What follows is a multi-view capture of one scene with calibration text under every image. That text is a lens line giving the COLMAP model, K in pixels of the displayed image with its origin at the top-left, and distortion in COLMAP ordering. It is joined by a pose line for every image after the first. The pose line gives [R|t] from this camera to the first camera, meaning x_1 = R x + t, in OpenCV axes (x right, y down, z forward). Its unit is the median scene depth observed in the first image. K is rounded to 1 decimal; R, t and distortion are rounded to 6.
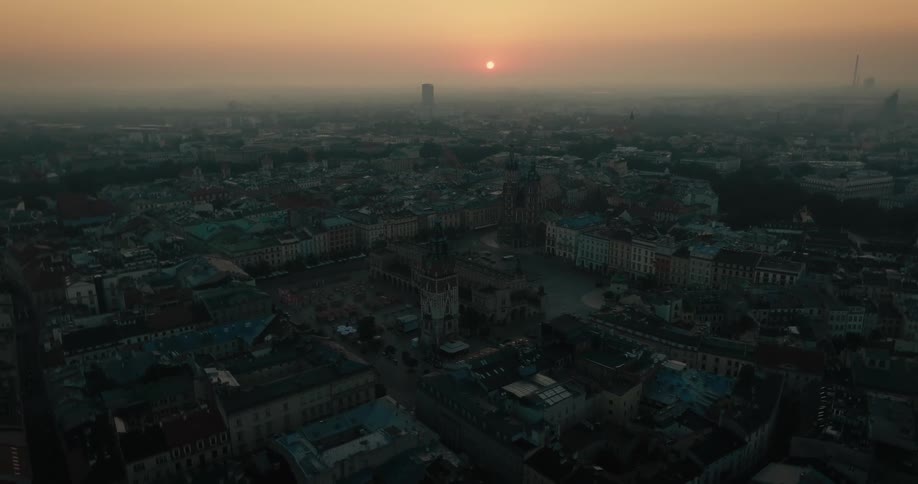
lens RADIAL K [[643.6, 0, 459.0], [0, 643.6, 242.0], [0, 0, 1]] dist [0.000556, 0.012259]
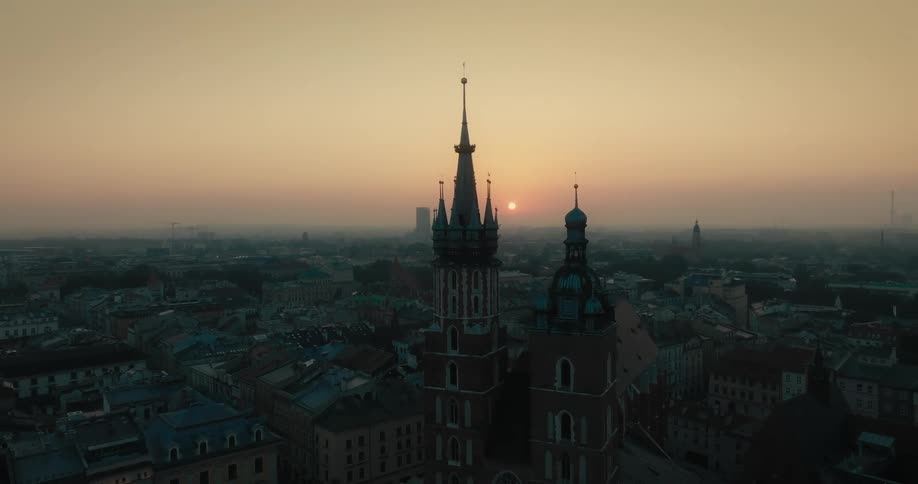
lens RADIAL K [[643.6, 0, 459.0], [0, 643.6, 242.0], [0, 0, 1]] dist [0.000556, 0.012259]
pose [[0.999678, 0.000320, -0.025384, 0.093690], [-0.005841, 0.975993, -0.217722, -0.084611], [0.024705, 0.217800, 0.975681, 0.889060]]
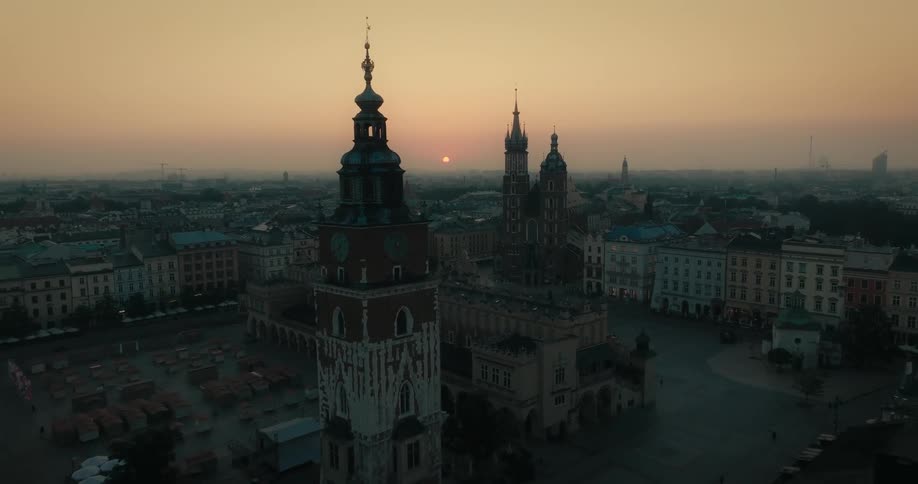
lens RADIAL K [[643.6, 0, 459.0], [0, 643.6, 242.0], [0, 0, 1]] dist [0.000556, 0.012259]
pose [[0.998267, -0.011496, 0.057714, -0.006429], [0.019166, 0.990774, -0.134166, 0.050172], [-0.055639, 0.135040, 0.989277, 0.477950]]
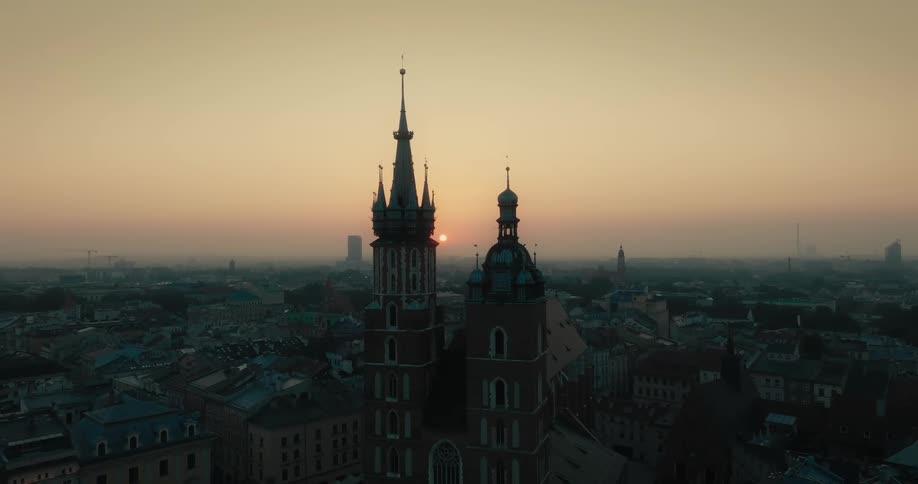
lens RADIAL K [[643.6, 0, 459.0], [0, 643.6, 242.0], [0, 0, 1]] dist [0.000556, 0.012259]
pose [[0.996782, 0.000442, 0.080163, 0.091495], [0.020795, 0.964326, -0.263900, -0.064737], [-0.077420, 0.264718, 0.961213, 0.882440]]
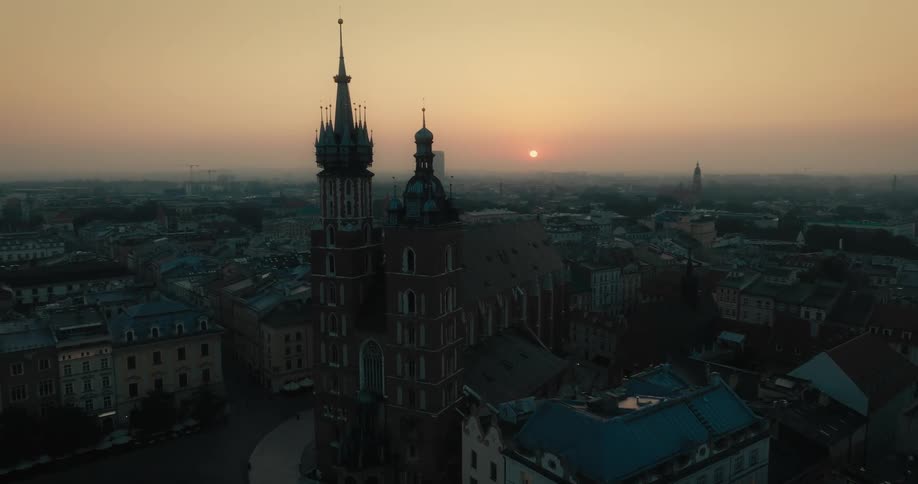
lens RADIAL K [[643.6, 0, 459.0], [0, 643.6, 242.0], [0, 0, 1]] dist [0.000556, 0.012259]
pose [[0.998056, 0.009880, -0.061543, 0.155776], [-0.018106, 0.990738, -0.134576, -0.062156], [0.059644, 0.135429, 0.988990, 0.845993]]
